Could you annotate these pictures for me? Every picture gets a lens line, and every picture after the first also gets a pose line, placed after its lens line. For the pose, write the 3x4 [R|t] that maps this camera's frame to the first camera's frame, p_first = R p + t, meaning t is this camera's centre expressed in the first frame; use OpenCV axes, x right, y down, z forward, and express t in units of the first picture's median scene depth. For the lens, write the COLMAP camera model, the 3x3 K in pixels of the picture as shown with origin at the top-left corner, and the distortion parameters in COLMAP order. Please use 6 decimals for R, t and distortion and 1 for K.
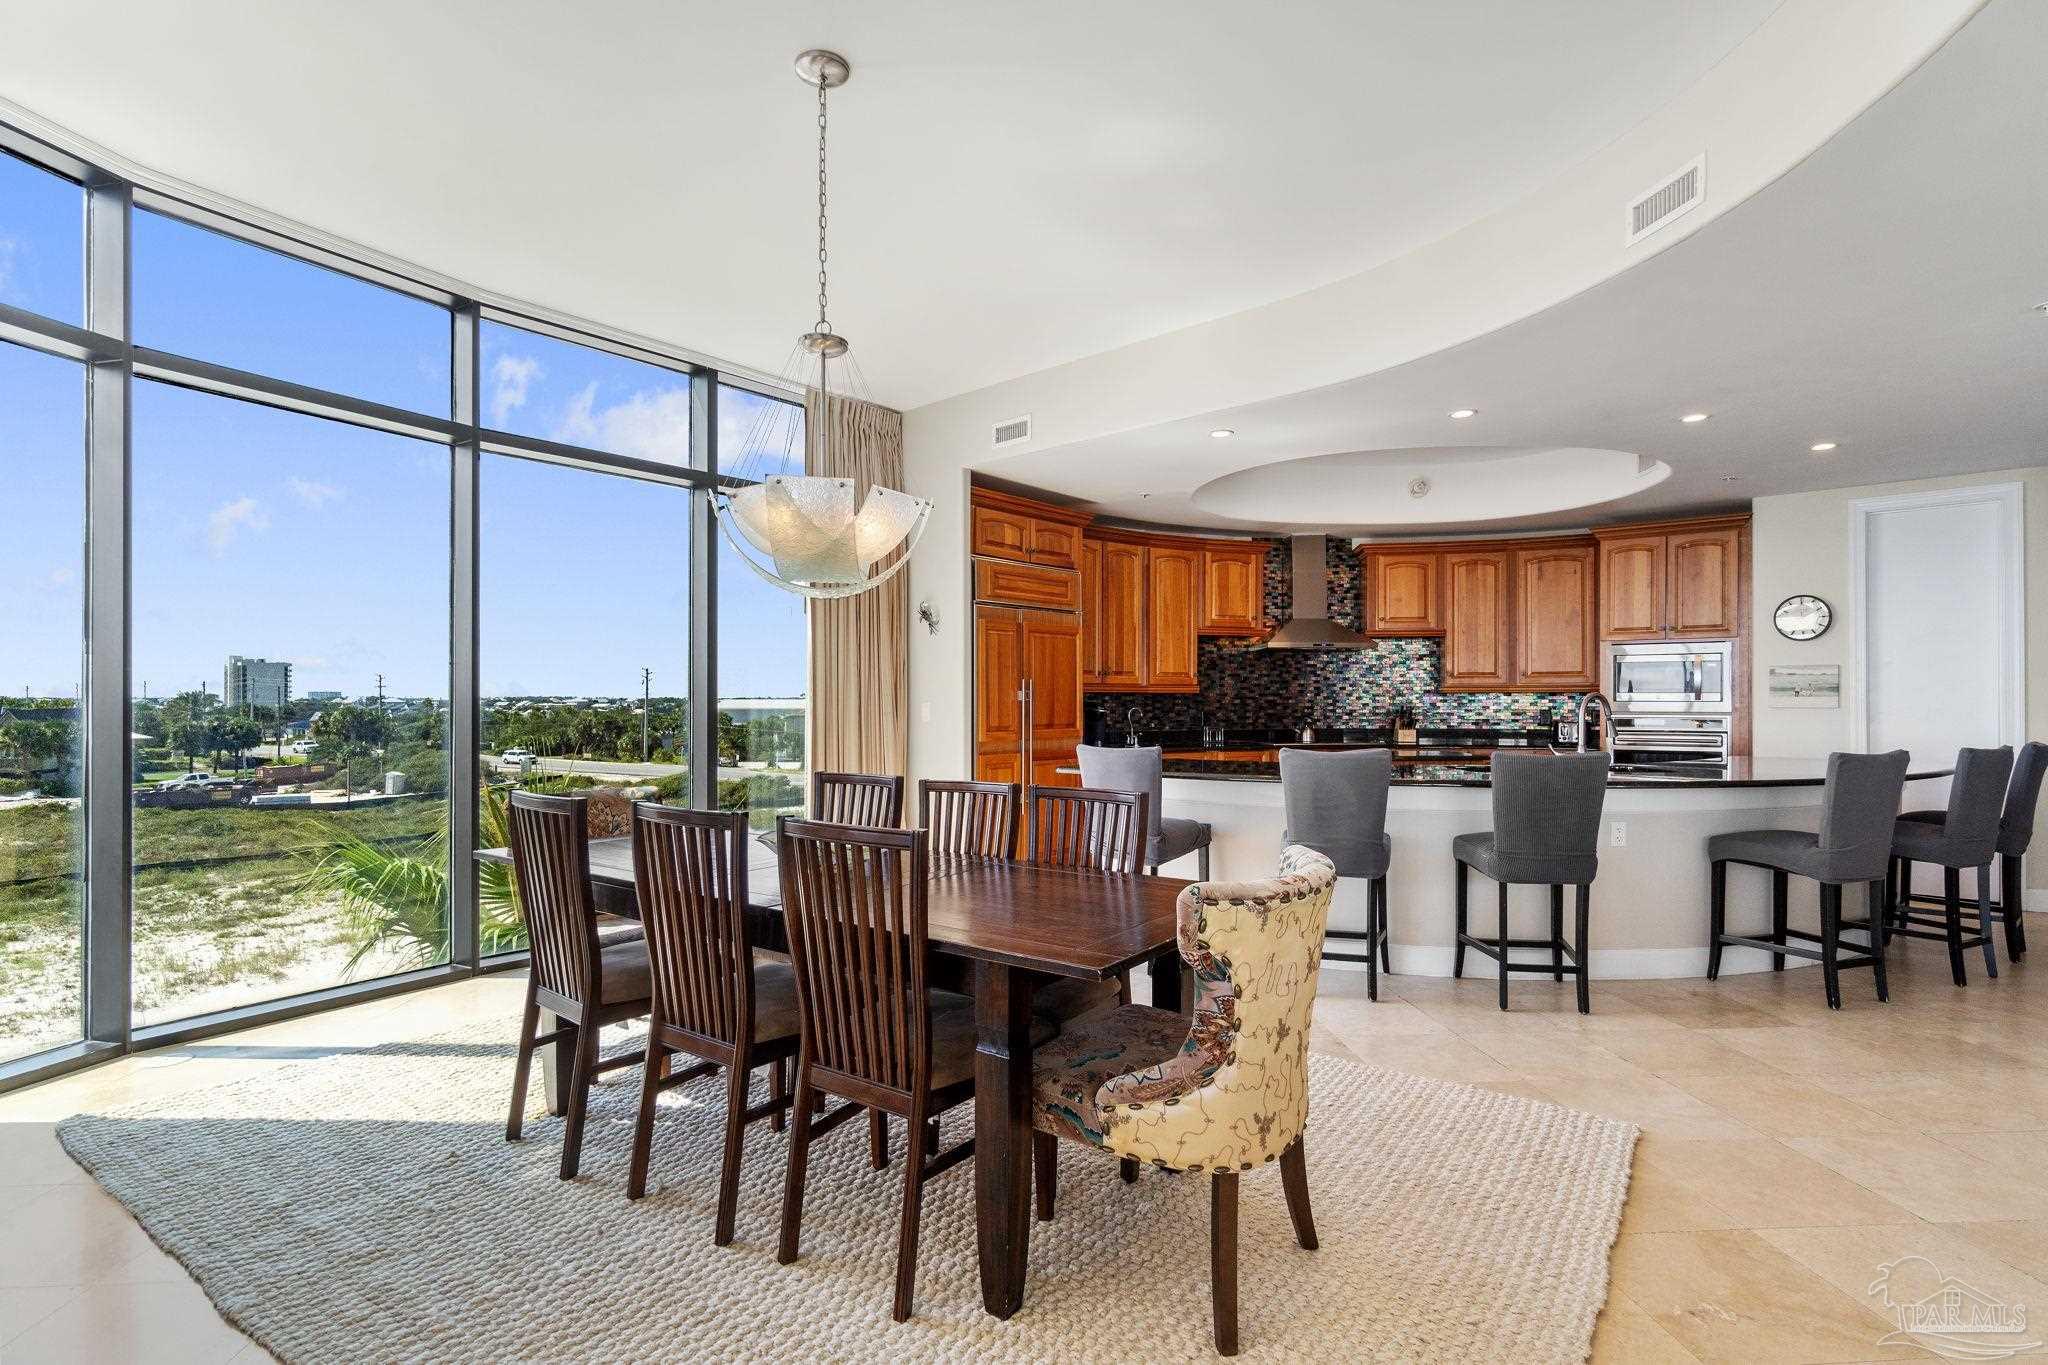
lens RADIAL K [[1013.1, 0, 1012.9], [0, 1013.1, 686.8], [0, 0, 1]] dist [0.001176, -0.000428]
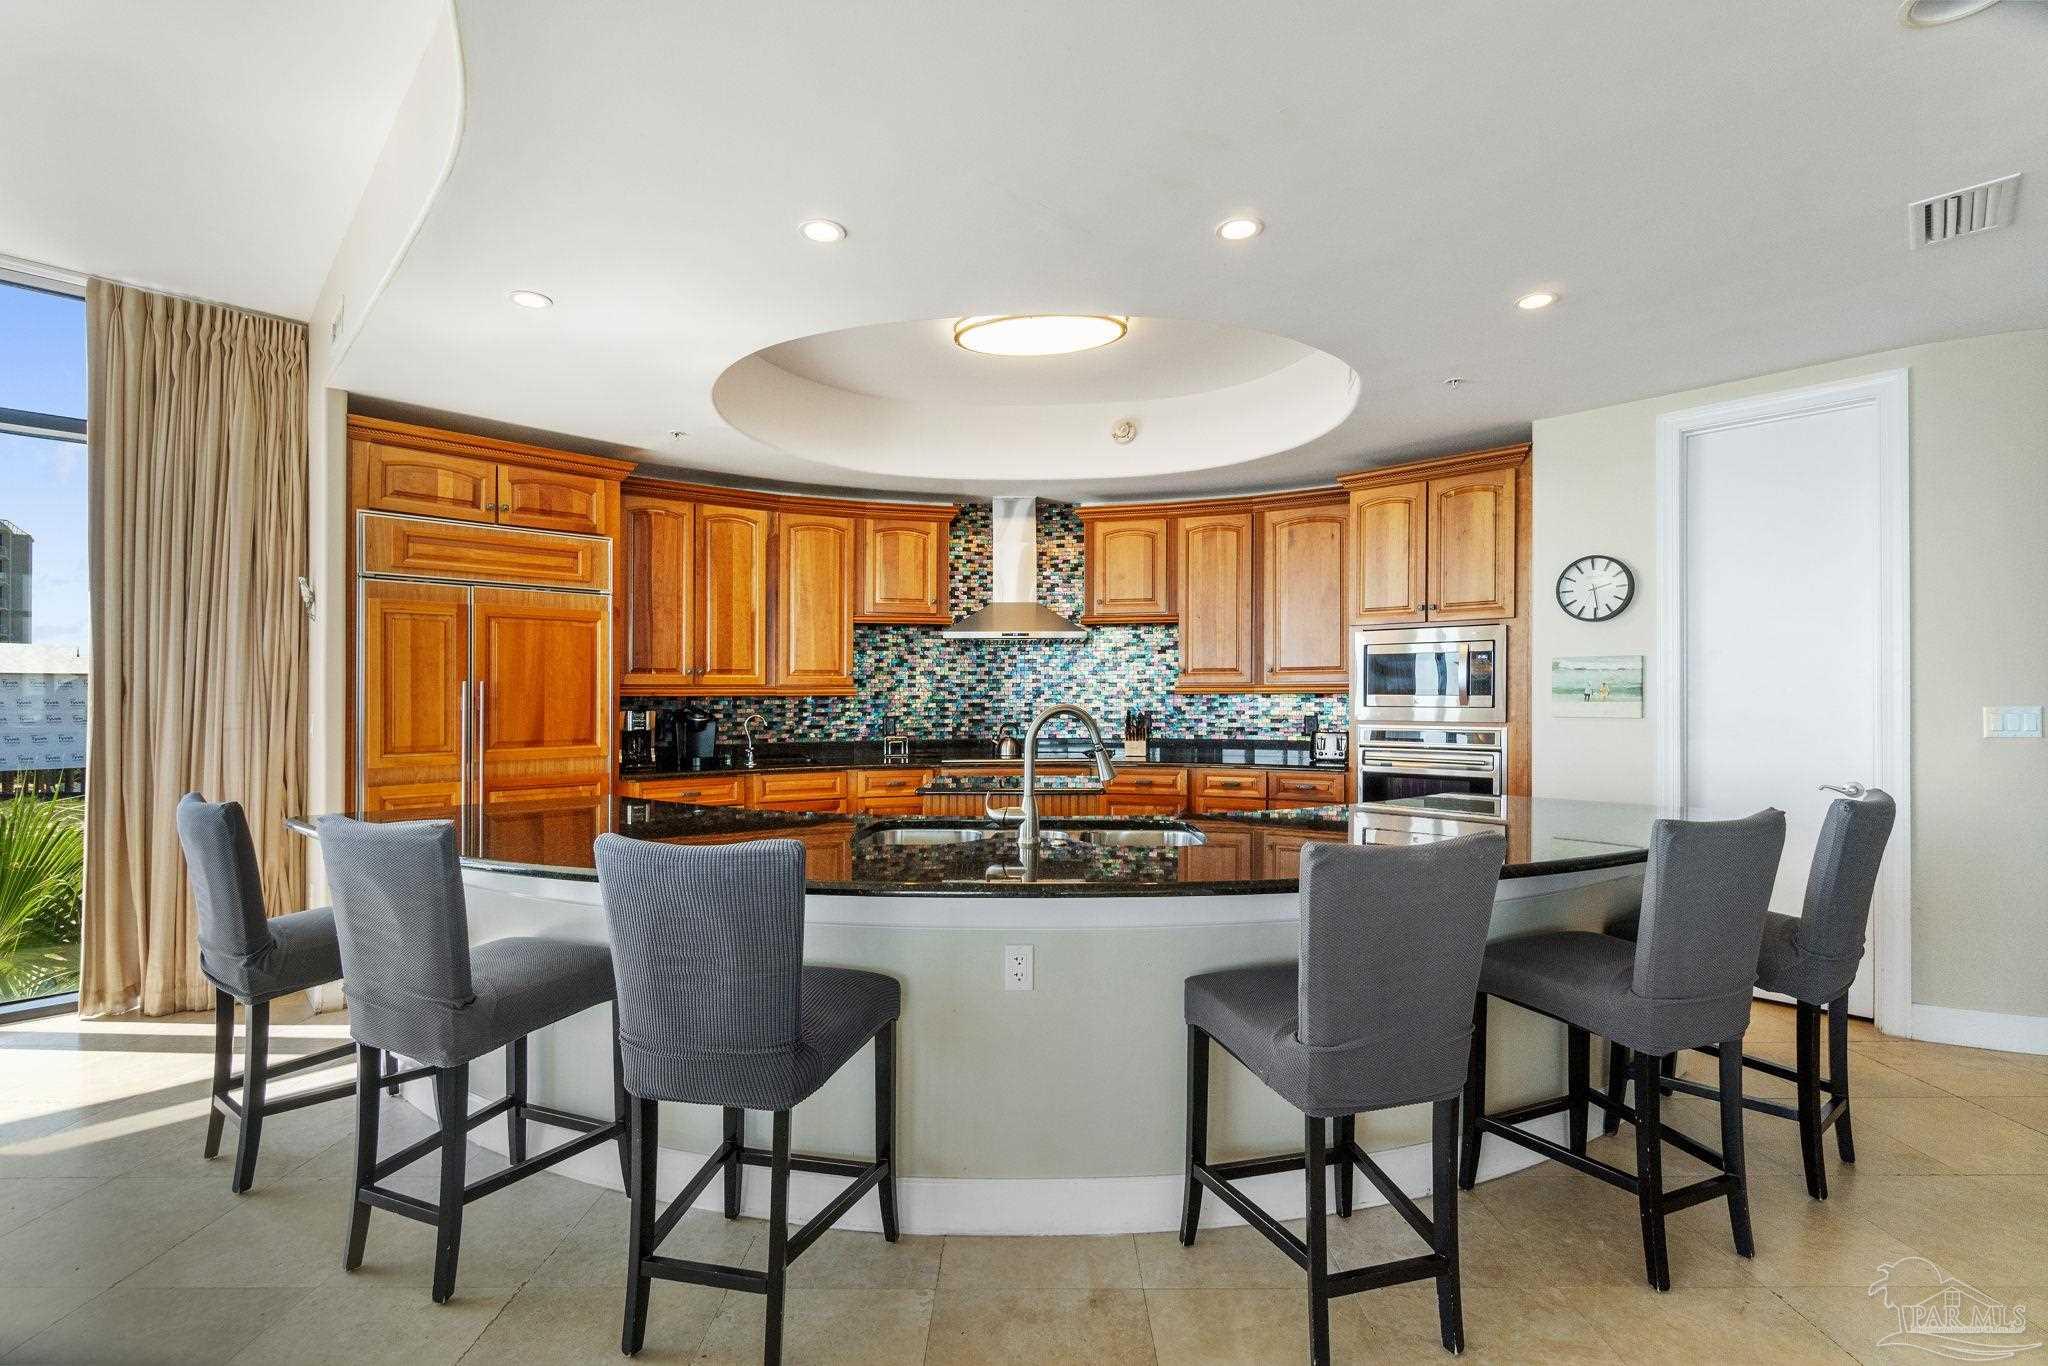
lens RADIAL K [[901.2, 0, 1024.0], [0, 901.2, 683.0], [0, 0, 1]] dist [-0.000238, 0.000353]
pose [[0.997250, -0.003110, -0.074048, 0.370482], [0.003249, 0.999993, 0.001755, -0.004620], [0.074042, -0.001991, 0.997253, 0.302331]]
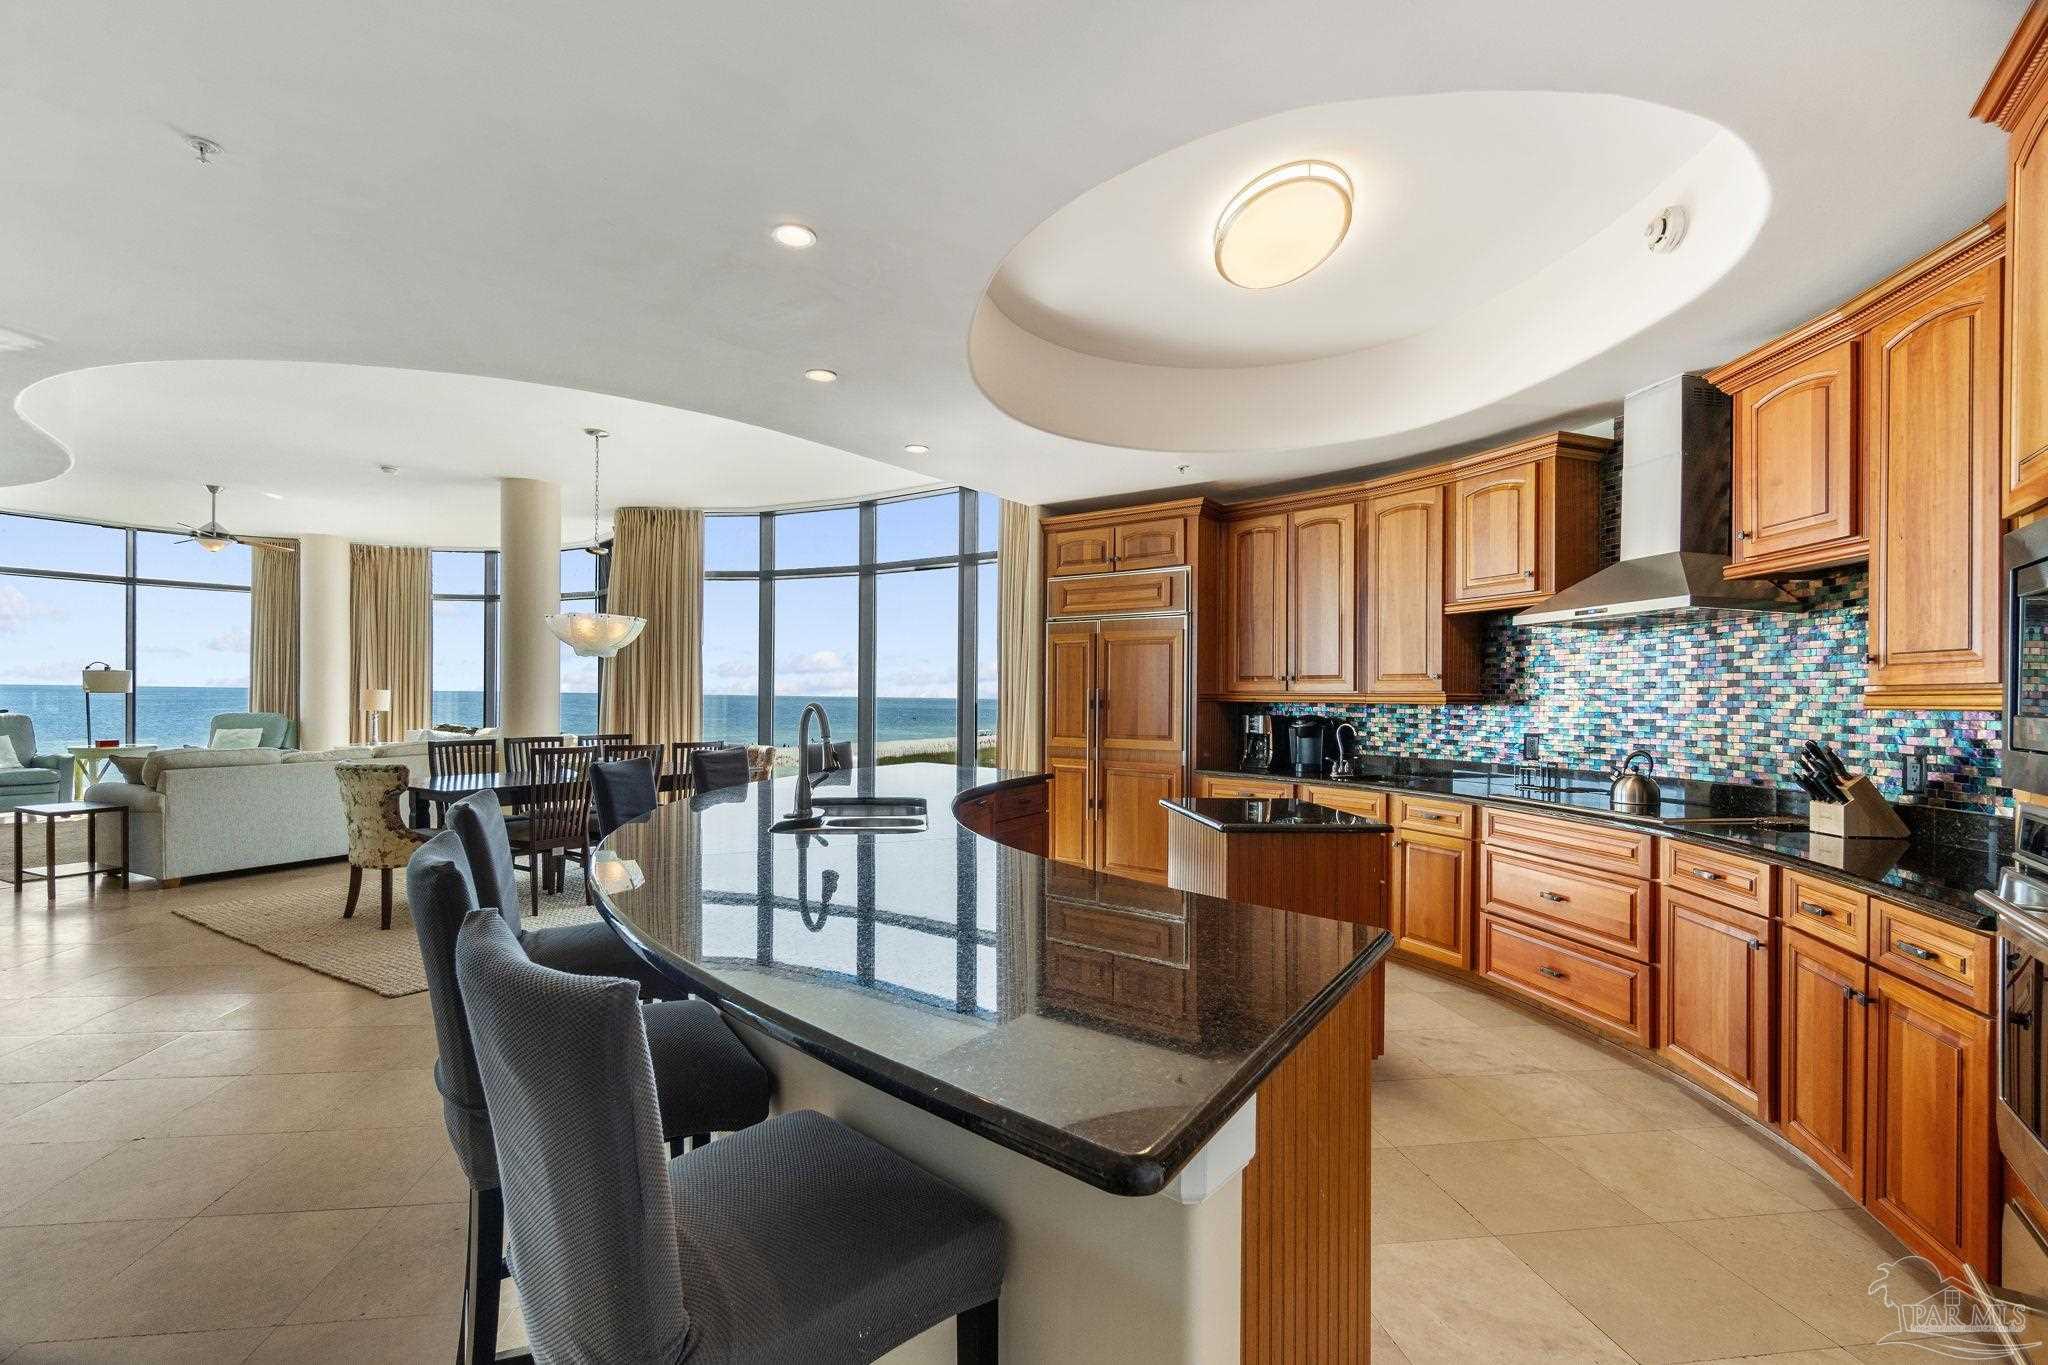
lens RADIAL K [[928.0, 0, 1034.7], [0, 928.0, 681.0], [0, 0, 1]] dist [0.002429, 0.000091]
pose [[0.073827, -0.016026, -0.997142, 0.756186], [0.003101, 0.999870, -0.015841, -0.000178], [0.997266, -0.001923, 0.073867, 0.699942]]
